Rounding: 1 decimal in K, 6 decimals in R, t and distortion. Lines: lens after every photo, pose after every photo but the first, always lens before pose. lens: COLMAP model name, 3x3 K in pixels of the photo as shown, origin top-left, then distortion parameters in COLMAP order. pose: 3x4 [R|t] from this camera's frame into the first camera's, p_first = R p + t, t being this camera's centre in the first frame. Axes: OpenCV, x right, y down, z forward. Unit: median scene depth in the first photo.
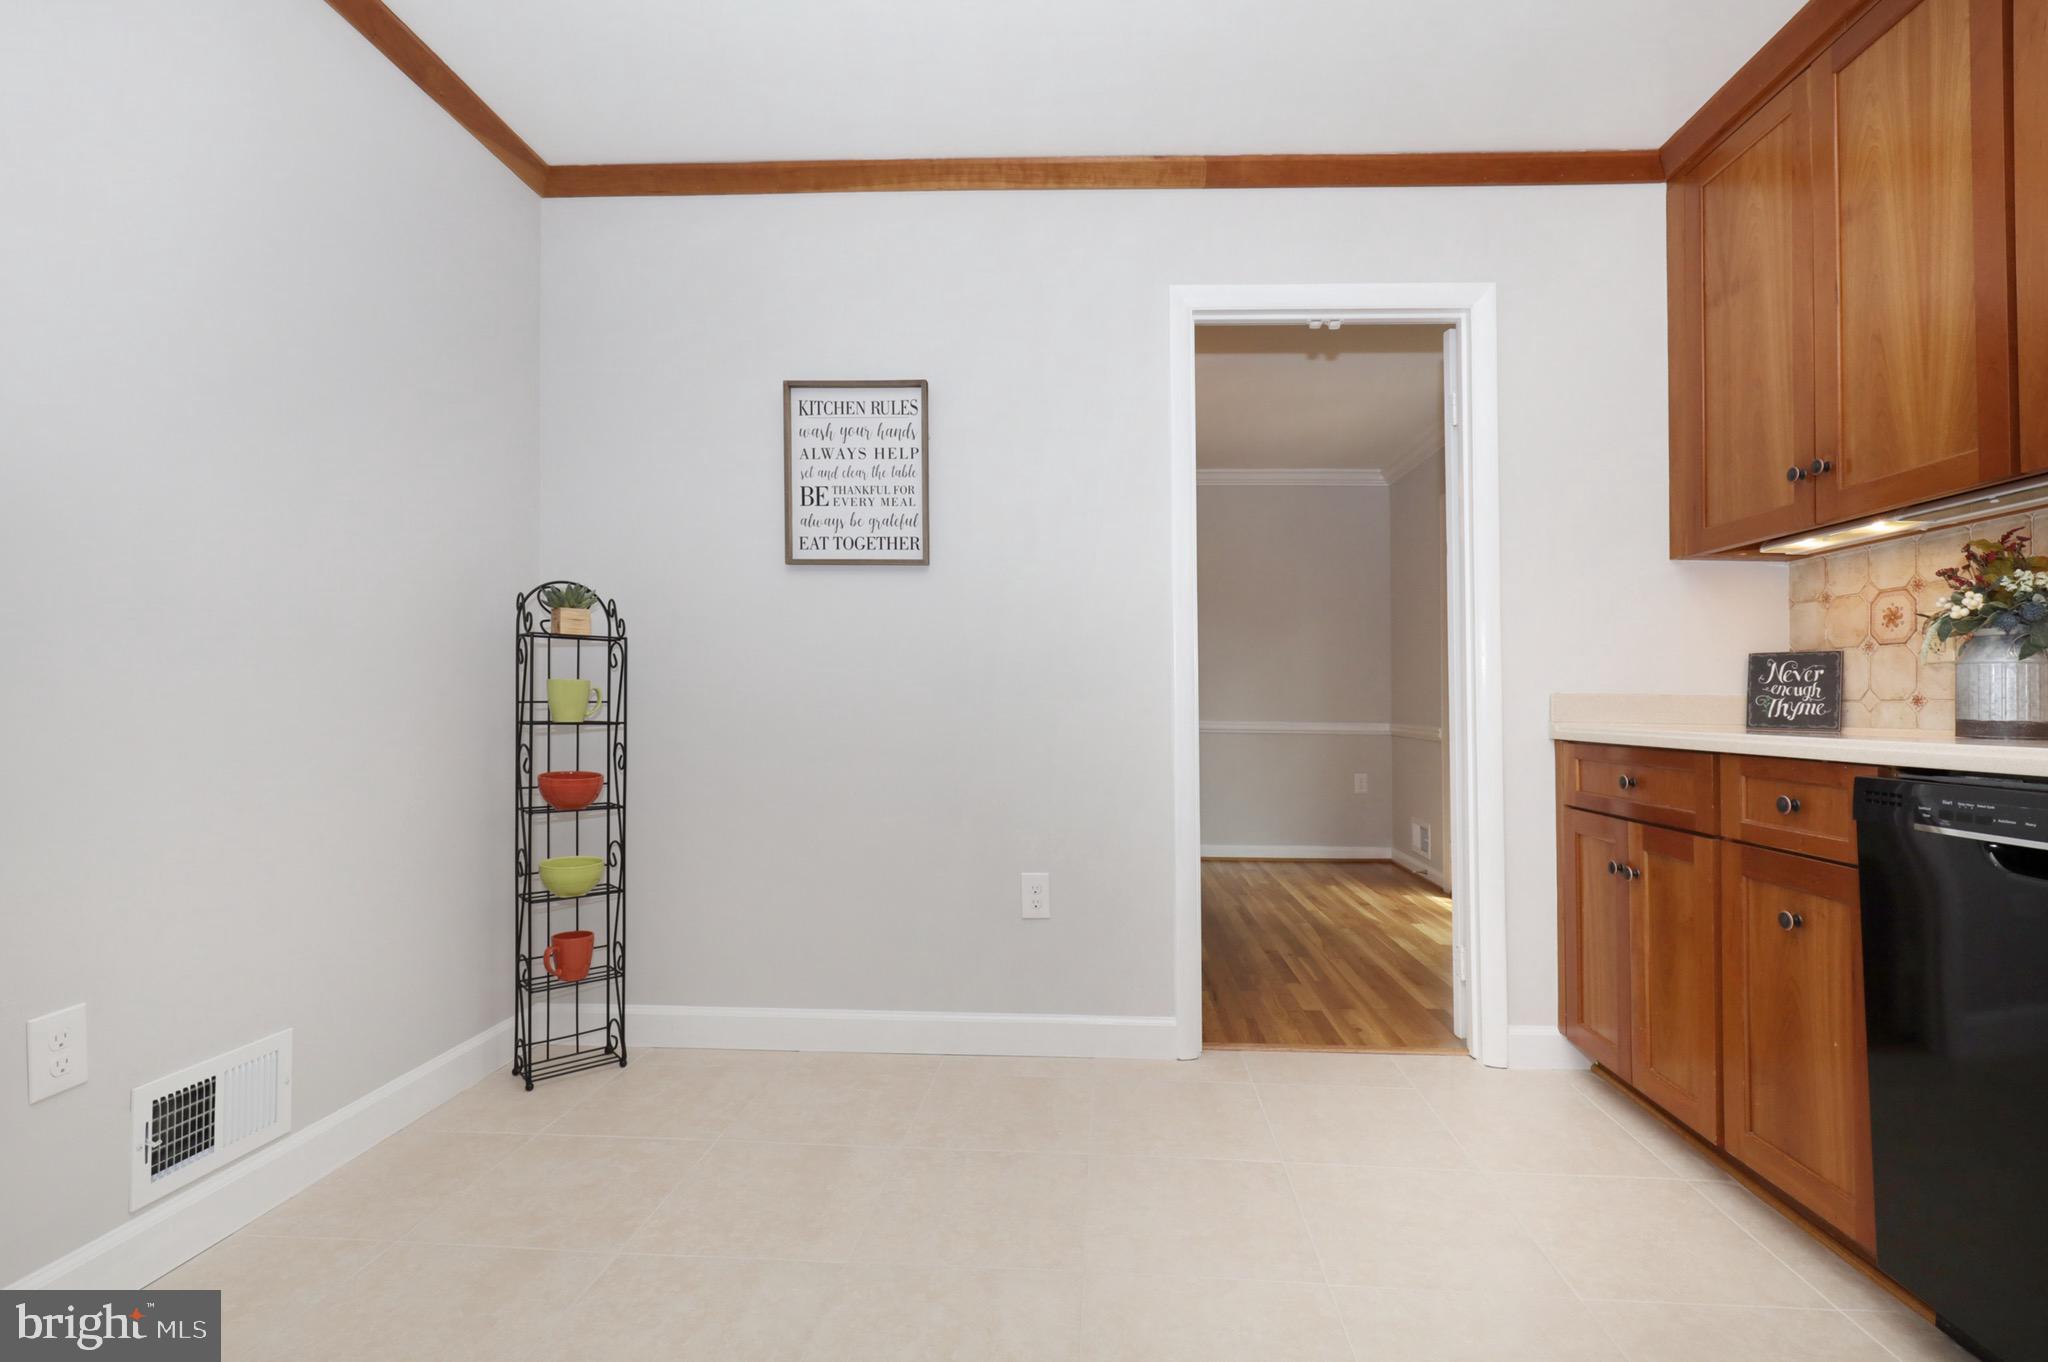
lens RADIAL K [[992.6, 0, 1074.4], [0, 992.6, 702.2], [0, 0, 1]] dist [-0.000351, -0.000397]
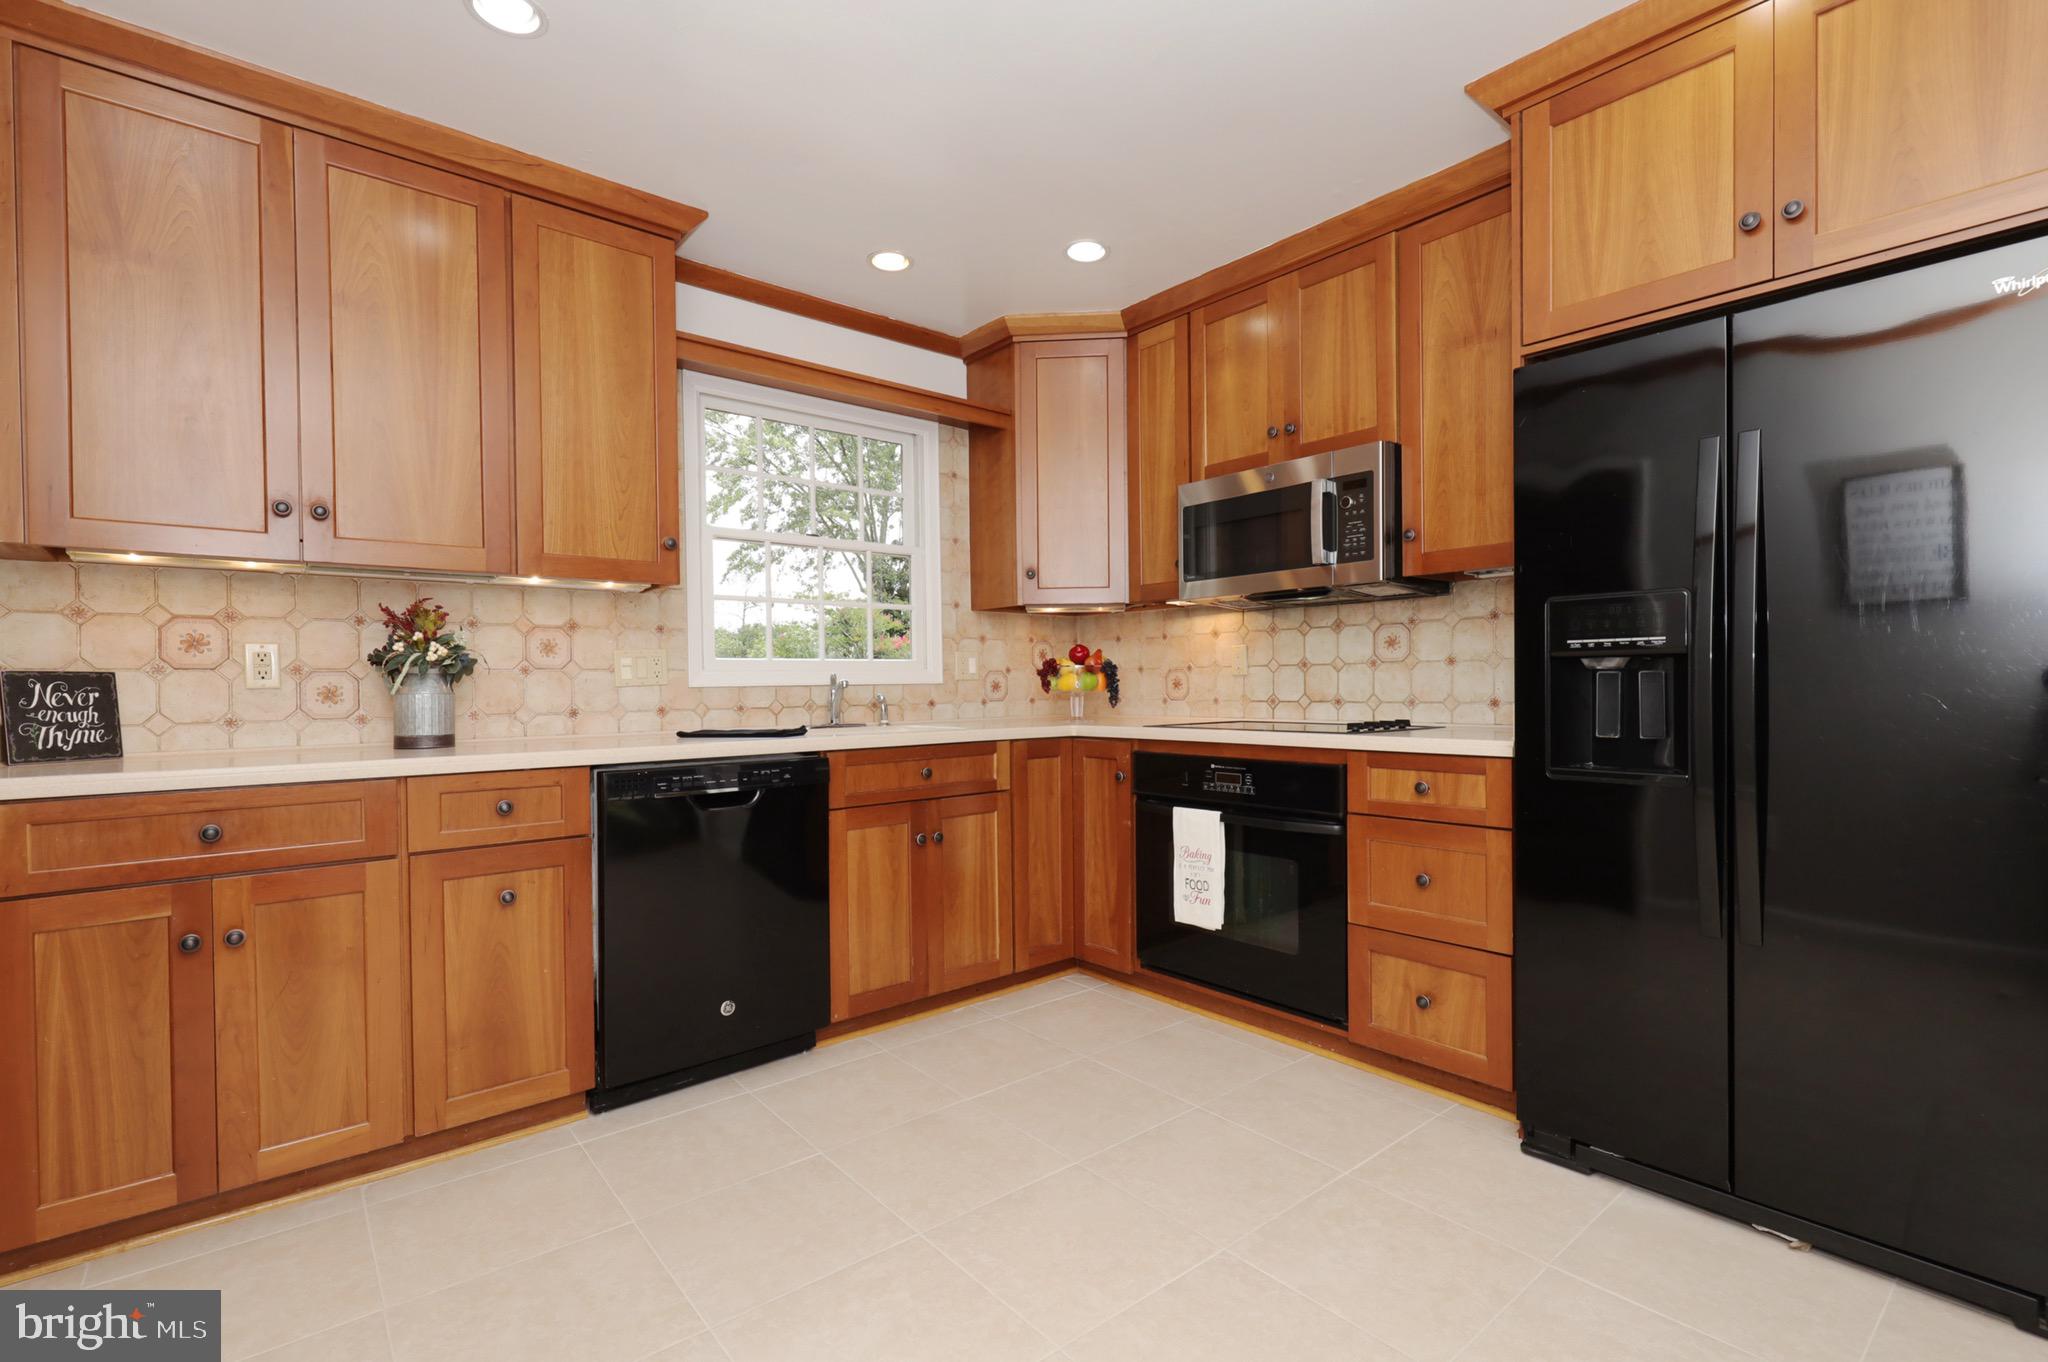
lens RADIAL K [[930.0, 0, 989.7], [0, 930.0, 683.1], [0, 0, 1]] dist [0.000058, 0.000002]
pose [[-0.665927, -0.002224, 0.746013, -0.397521], [0.001088, 0.999992, 0.003953, -0.040888], [-0.746016, 0.003444, -0.665919, 0.894655]]
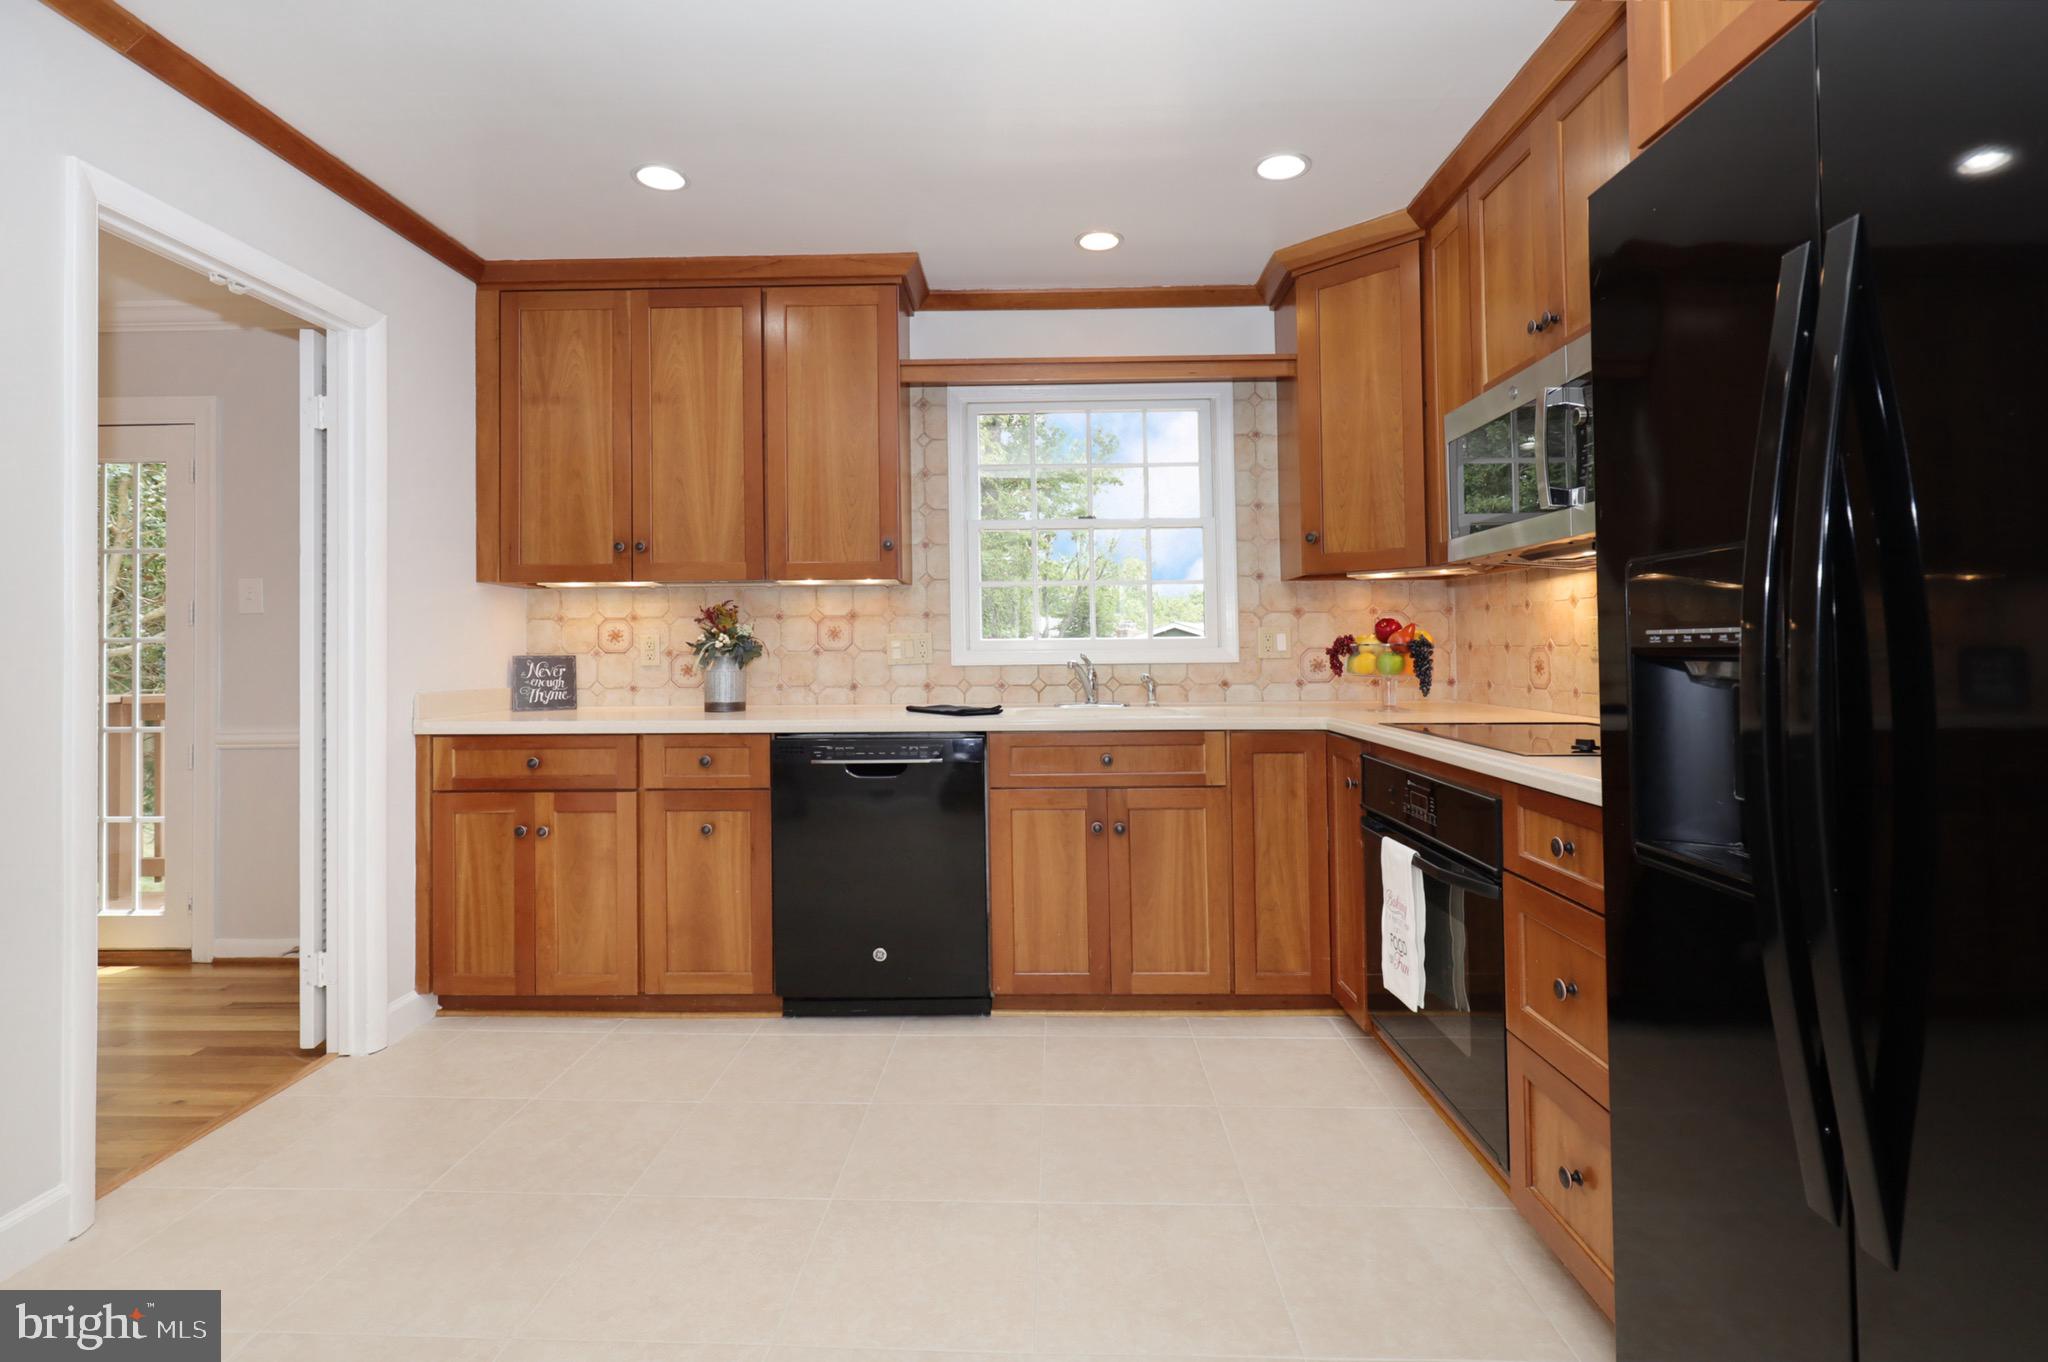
lens RADIAL K [[934.8, 0, 1016.4], [0, 934.8, 620.0], [0, 0, 1]] dist [-0.001385, -0.000090]
pose [[-0.019910, 0.019188, 0.999618, -0.597554], [0.003202, 0.999812, -0.019128, -0.070428], [-0.999797, 0.002820, -0.019968, 0.336968]]
